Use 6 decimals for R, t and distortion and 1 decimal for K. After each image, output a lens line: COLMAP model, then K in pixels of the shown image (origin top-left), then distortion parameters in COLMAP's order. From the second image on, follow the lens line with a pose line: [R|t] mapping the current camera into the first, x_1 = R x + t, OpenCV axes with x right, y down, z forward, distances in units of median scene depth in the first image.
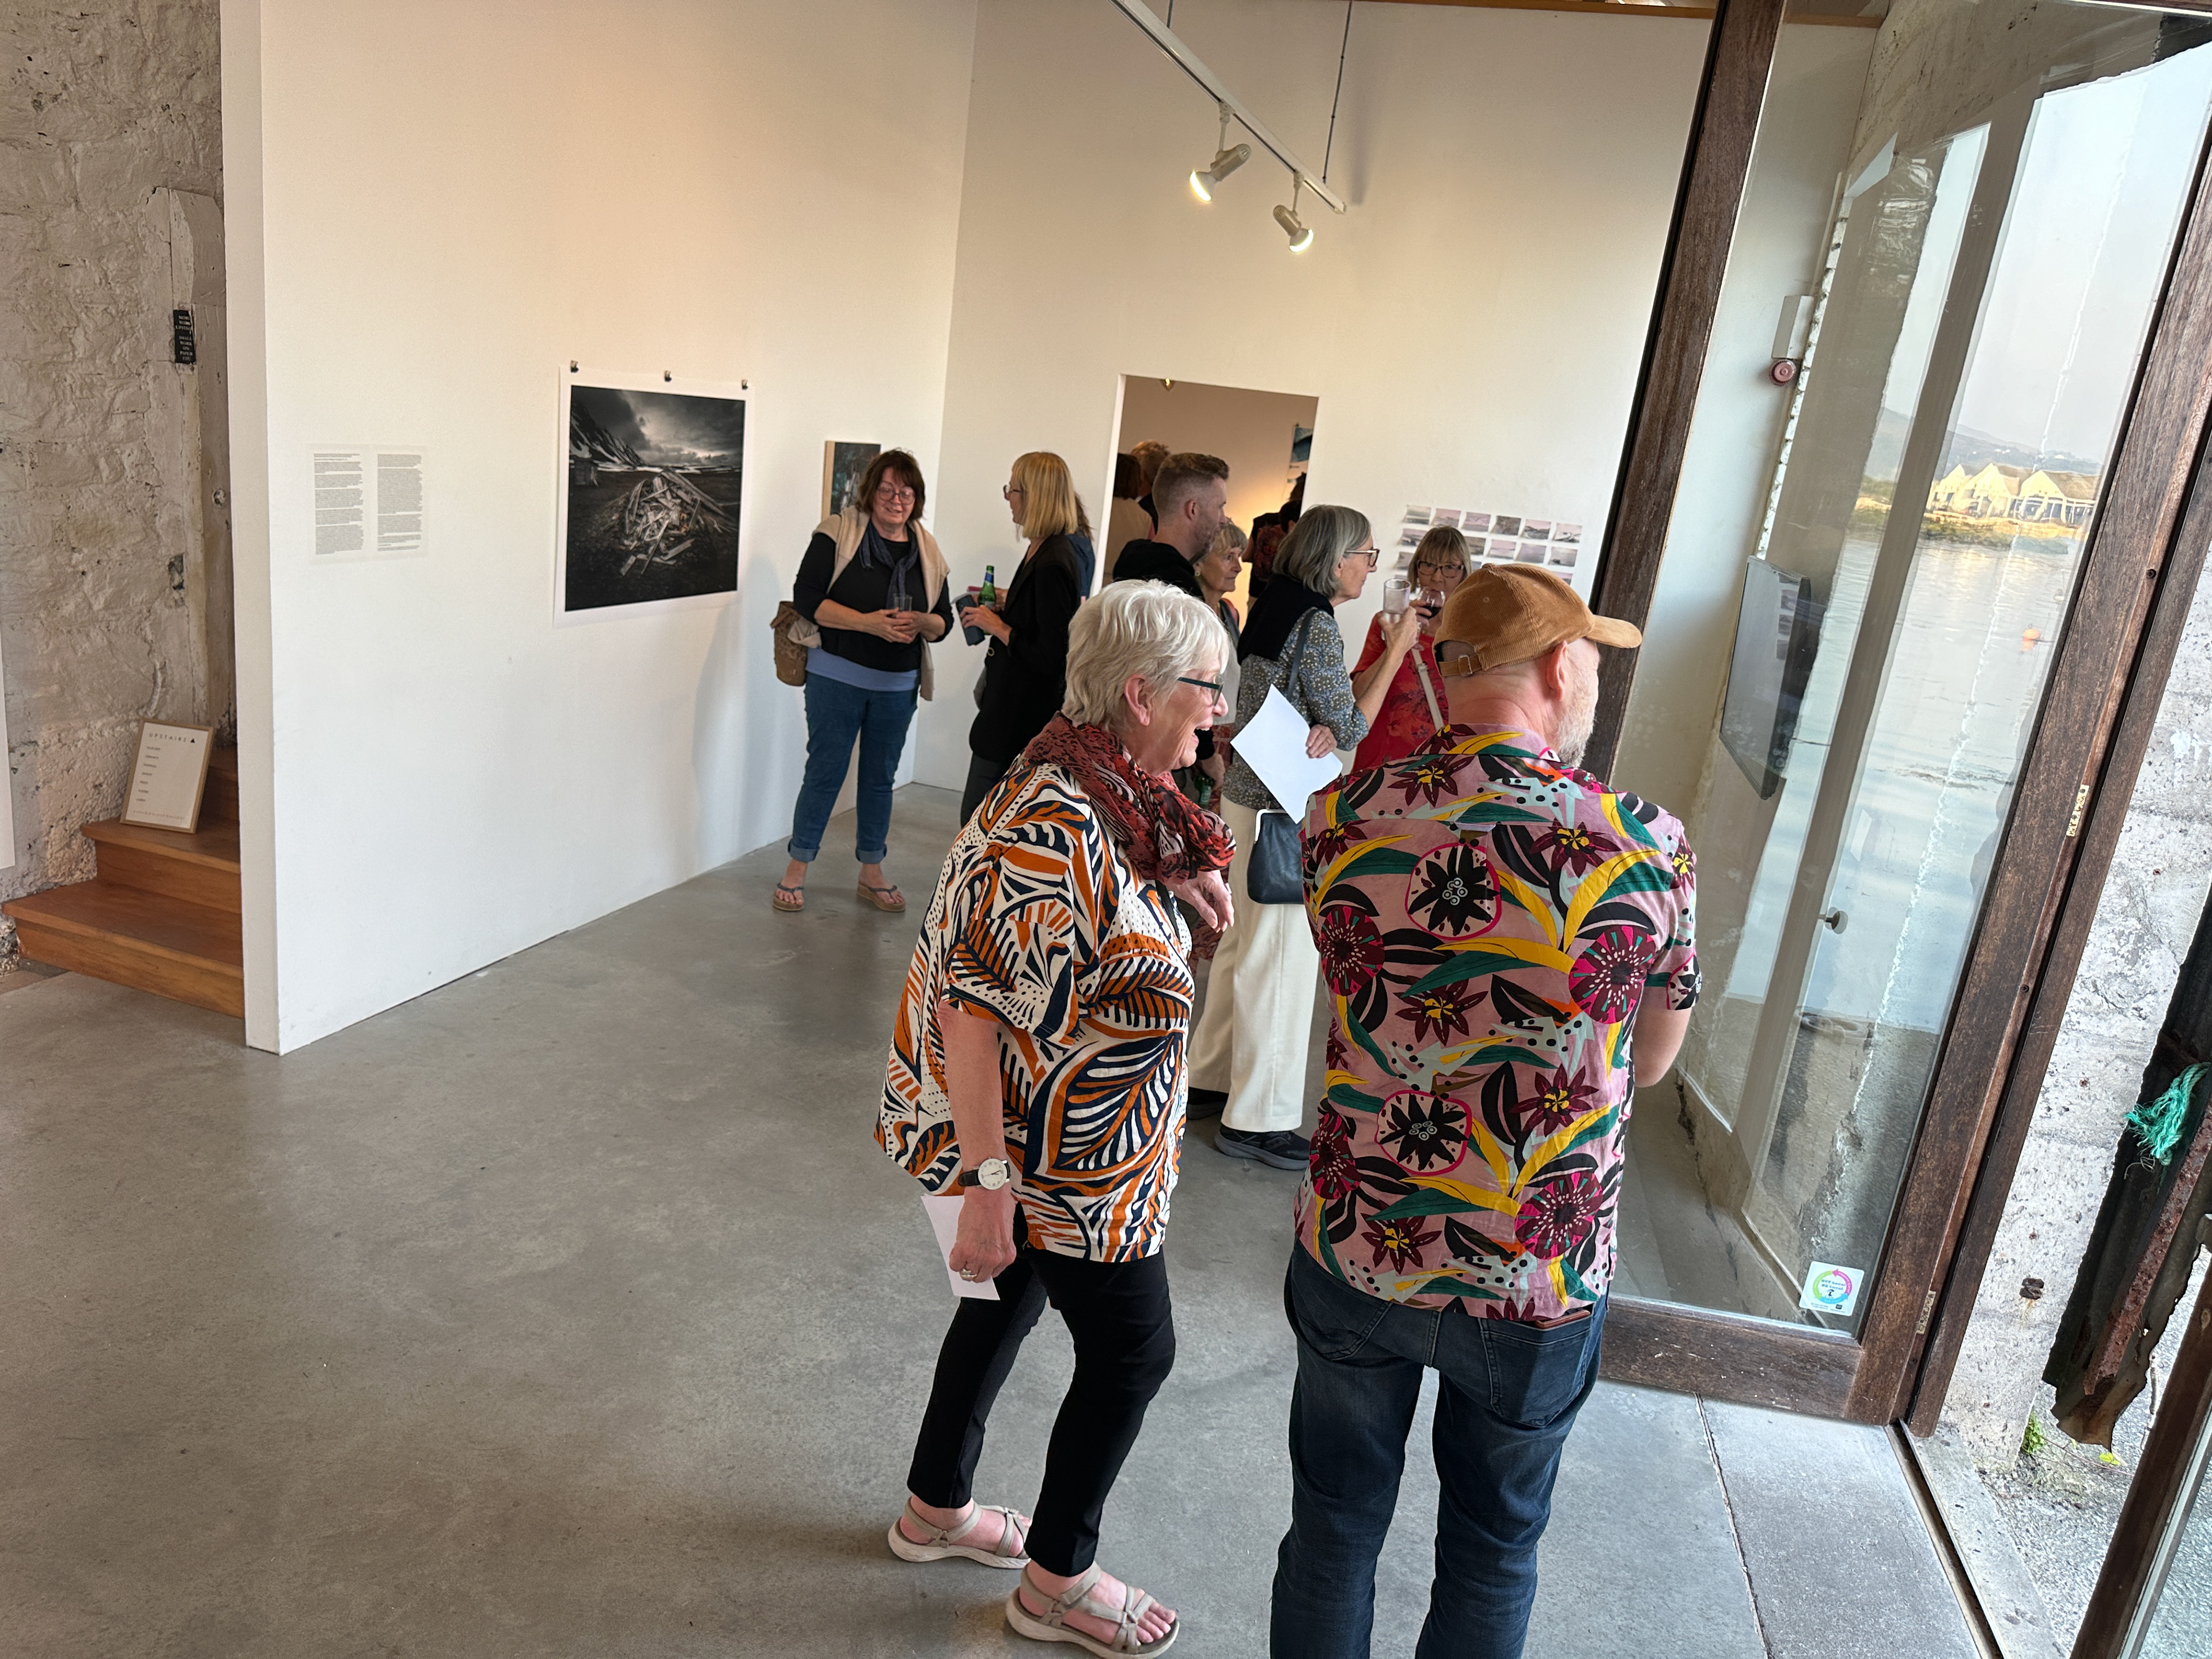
lens RADIAL K [[1555.9, 0, 1106.1], [0, 1555.9, 854.2], [0, 0, 1]] dist [0.043750, -0.051260]
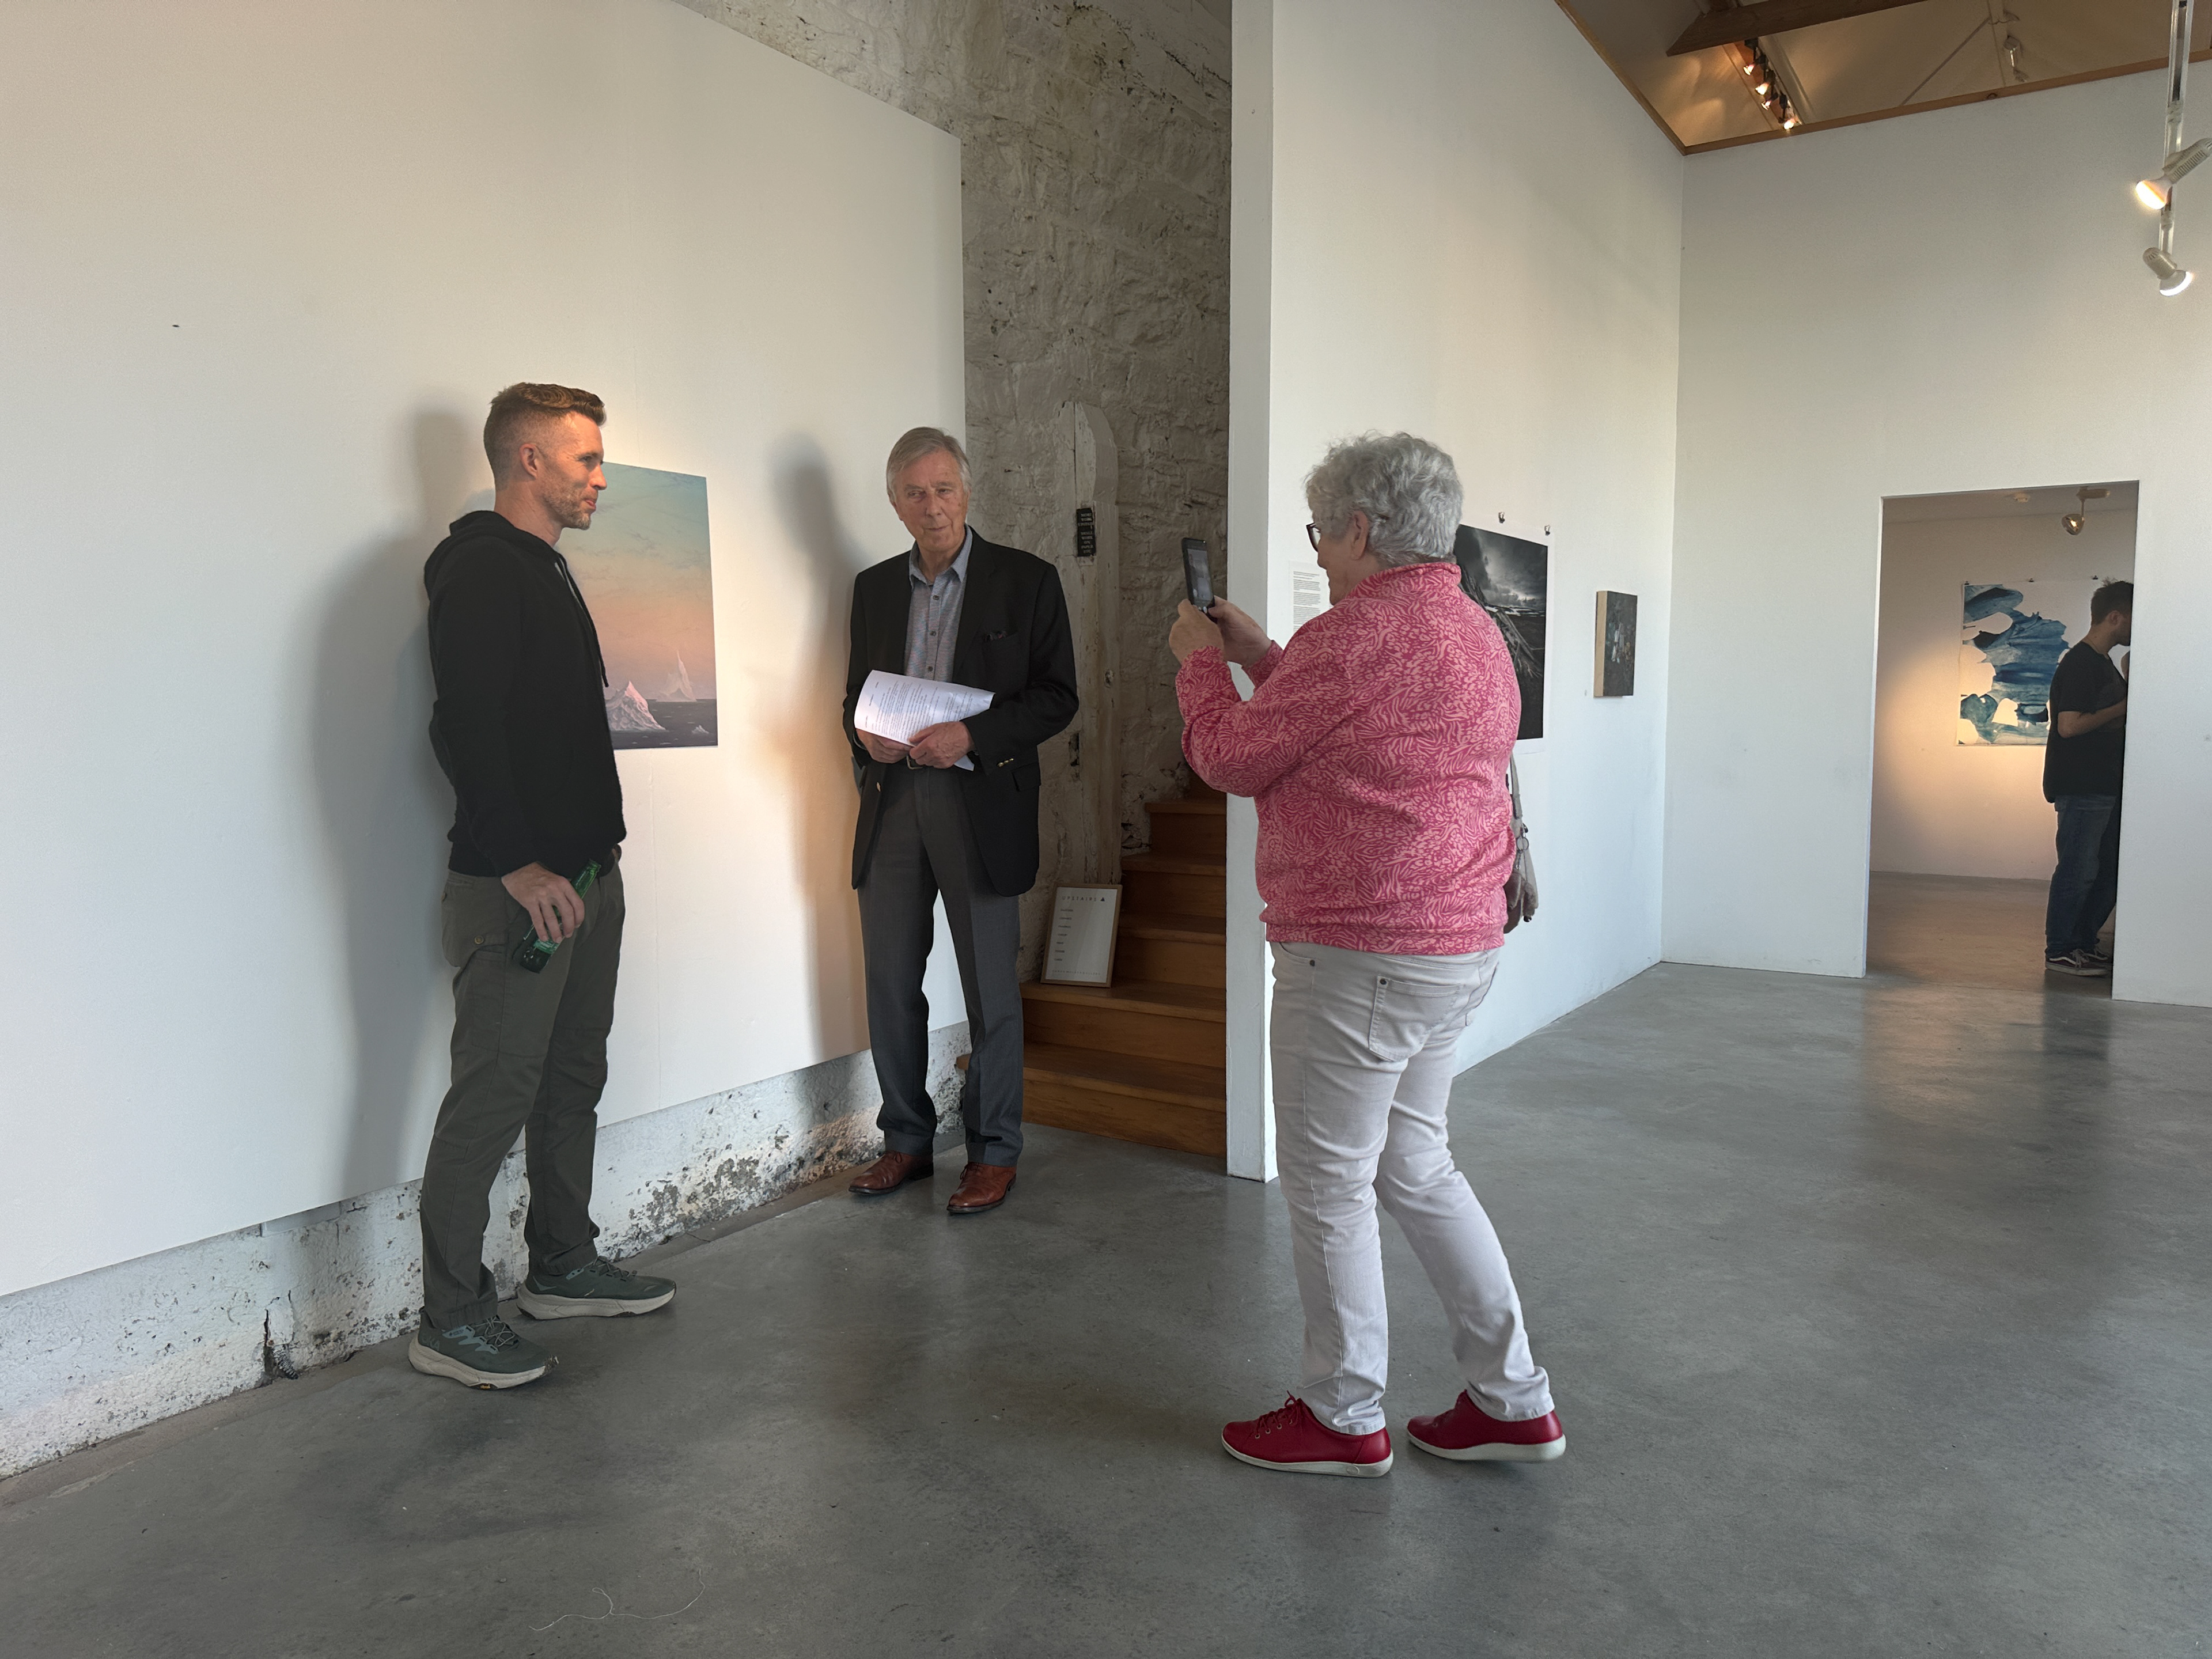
lens RADIAL K [[1555.9, 0, 1105.7], [0, 1555.9, 837.8], [0, 0, 1]] dist [0.043750, -0.051260]
pose [[0.956299, -0.099757, -0.274846, -0.267584], [0.041985, 0.977107, -0.208565, 0.092117], [0.289360, 0.187911, 0.938595, 0.028947]]
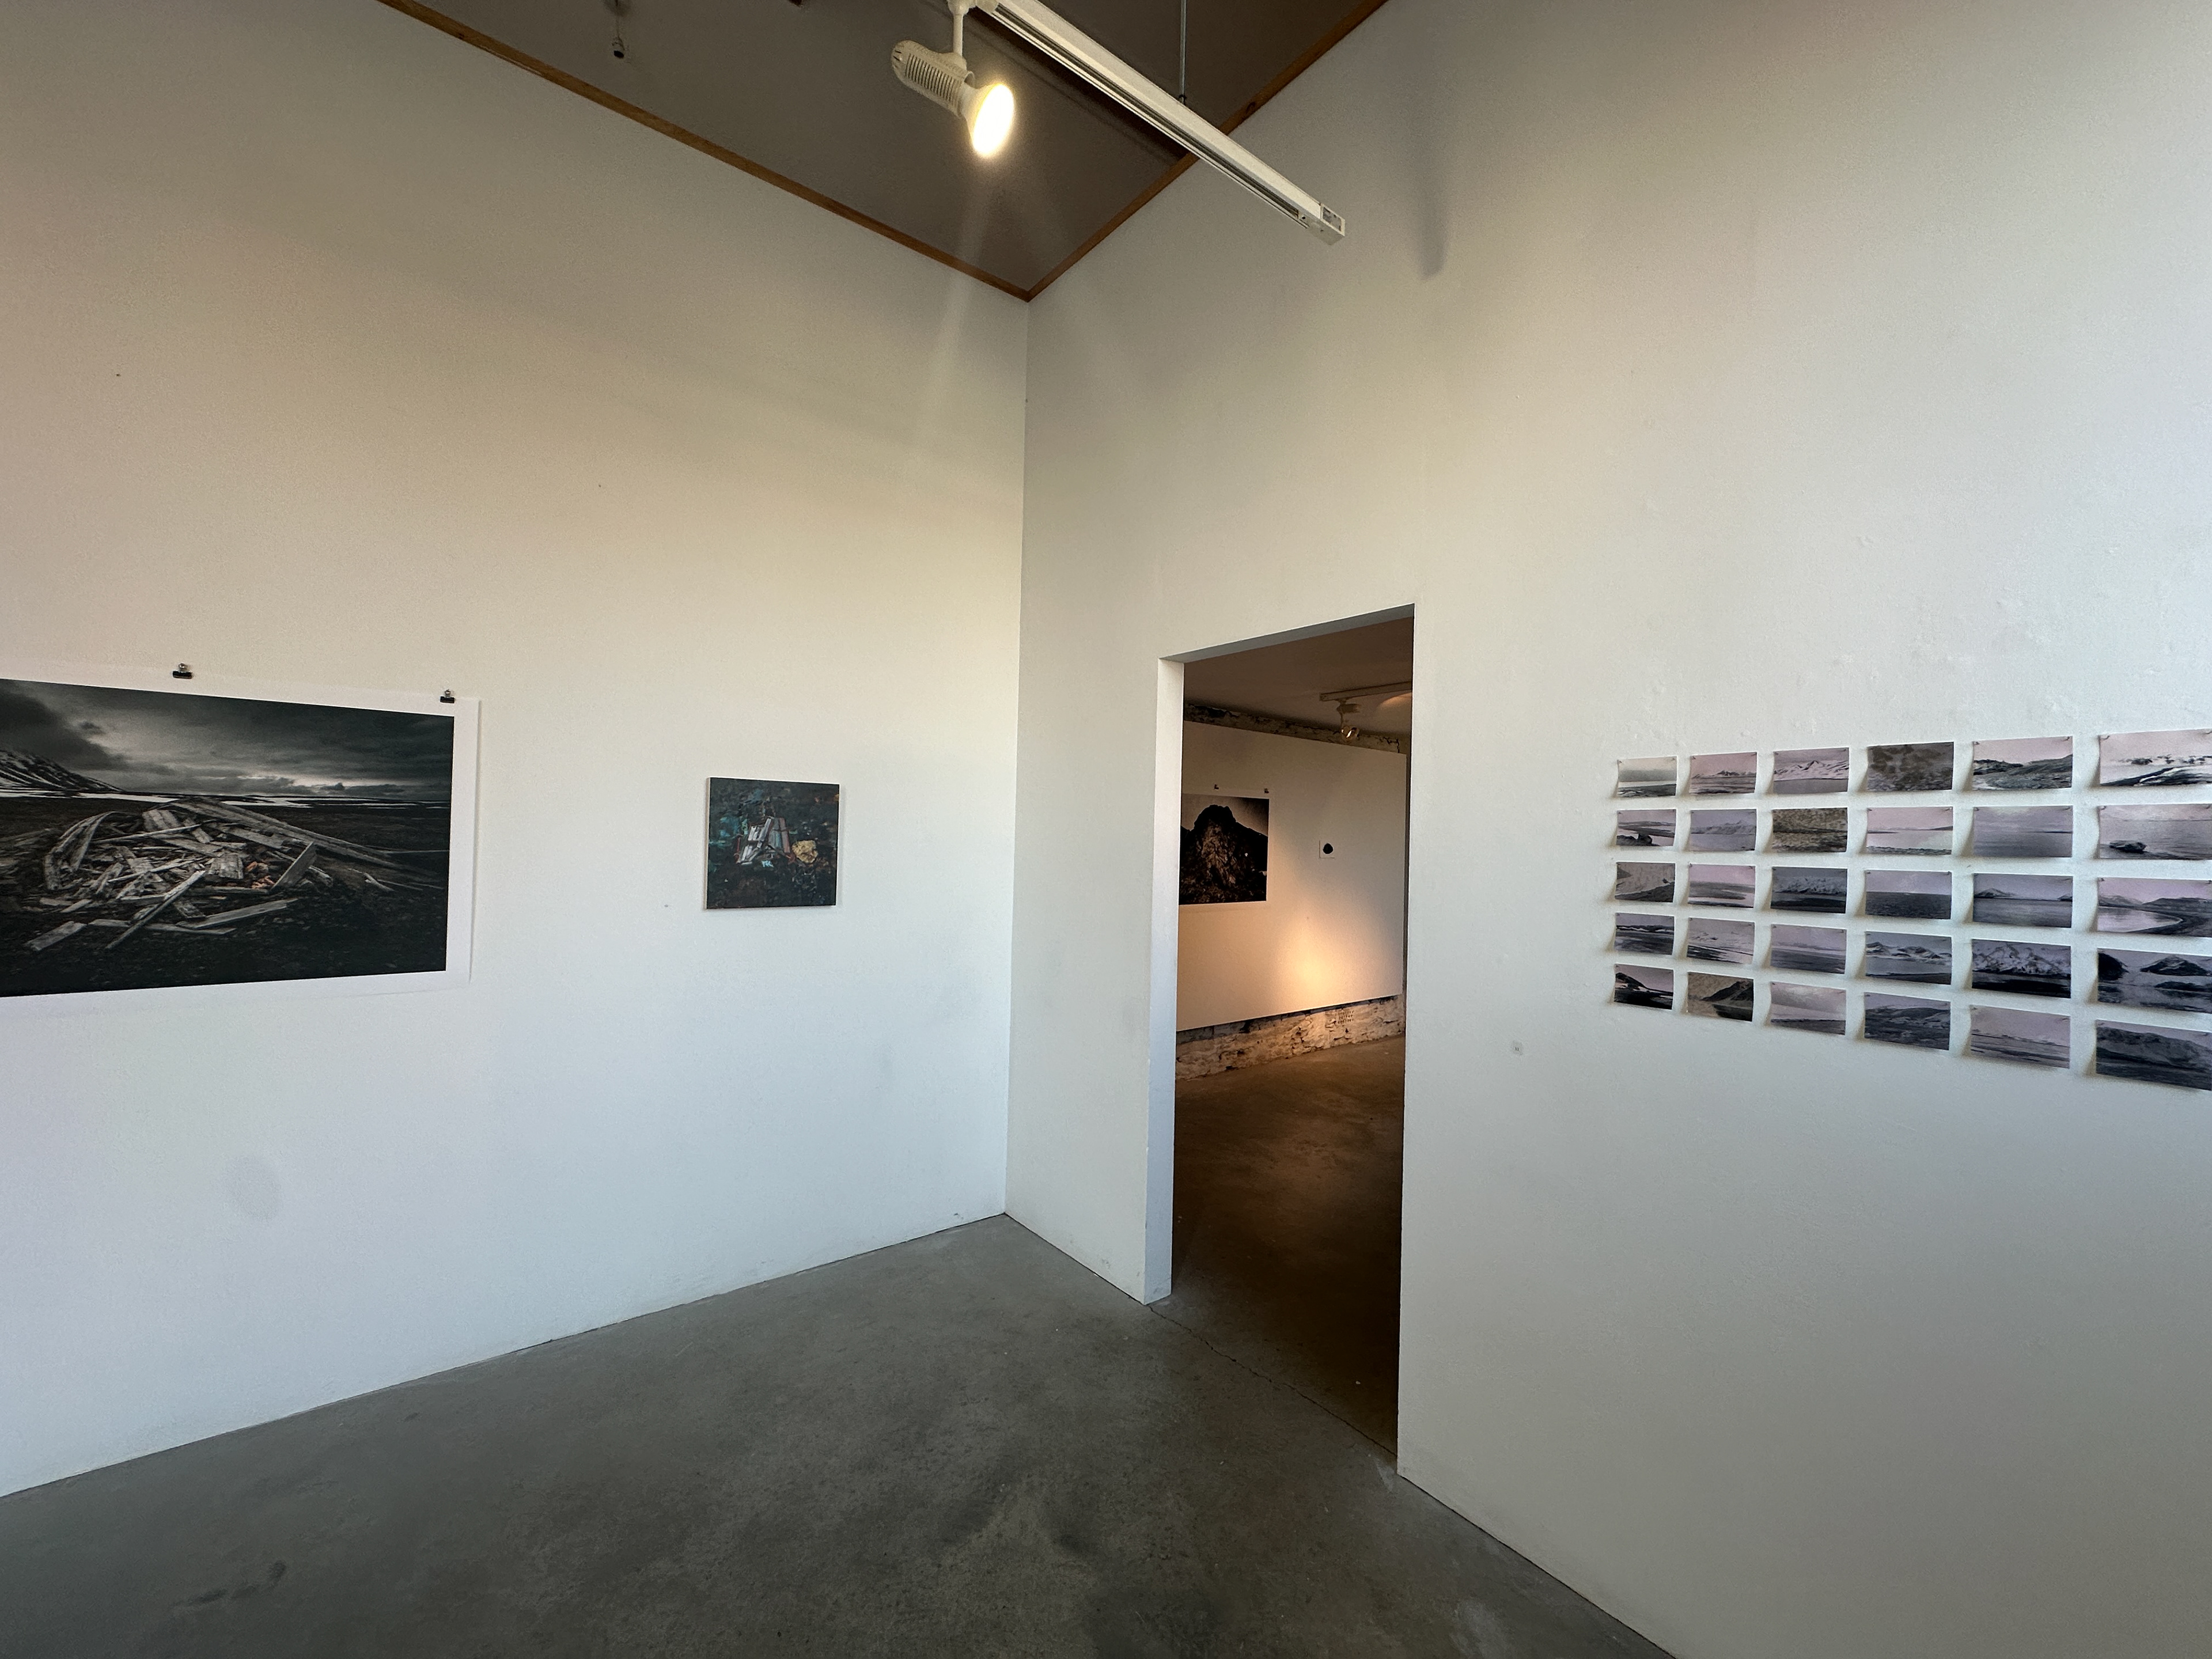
lens RADIAL K [[881.4, 0, 1105.3], [0, 881.4, 824.6], [0, 0, 1]] dist [-0.006628, 0.001926]
pose [[0.820894, -0.108583, -0.560663, 0.278492], [-0.083291, 0.948496, -0.305645, -0.152514], [0.564974, 0.297600, 0.769570, 0.950611]]
